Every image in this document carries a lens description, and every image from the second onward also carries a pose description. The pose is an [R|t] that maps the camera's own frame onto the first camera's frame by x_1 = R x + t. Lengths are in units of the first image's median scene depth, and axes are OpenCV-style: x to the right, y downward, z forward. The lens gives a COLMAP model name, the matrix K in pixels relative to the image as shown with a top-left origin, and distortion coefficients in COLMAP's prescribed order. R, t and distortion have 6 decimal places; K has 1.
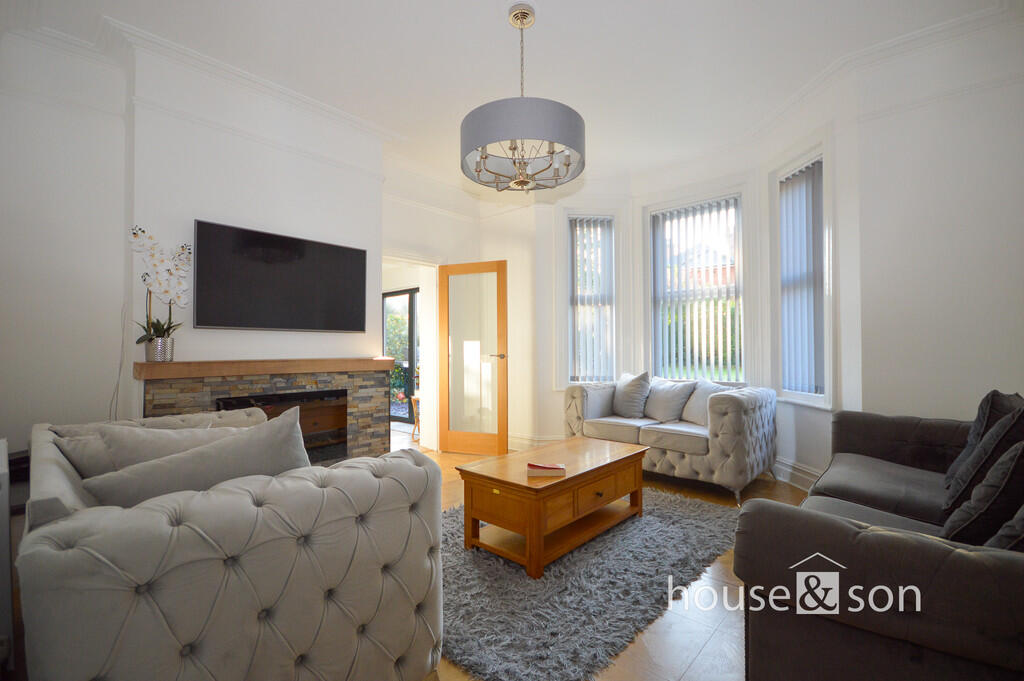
lens RADIAL K [[461.3, 0, 512.0], [0, 461.3, 340.5], [0, 0, 1]] dist [0.017724, -0.010090]
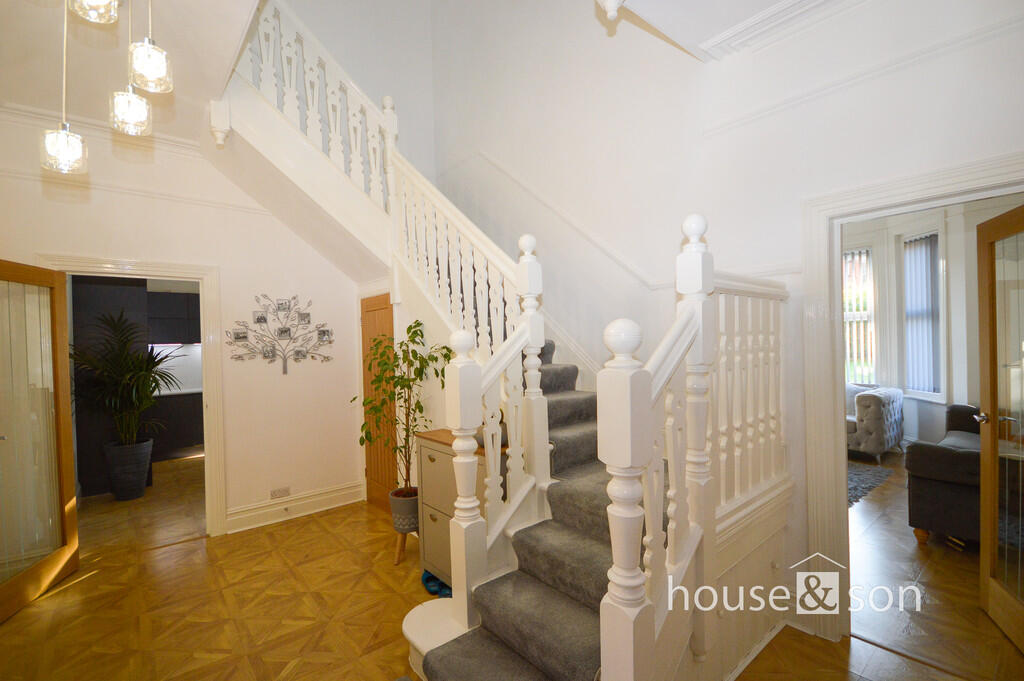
lens RADIAL K [[461.3, 0, 512.0], [0, 461.3, 340.5], [0, 0, 1]] dist [0.017724, -0.010090]
pose [[0.988124, -0.022952, -0.151935, -0.440781], [0.027212, 0.999291, 0.026018, -0.125776], [0.151230, -0.029844, 0.988048, -0.655799]]
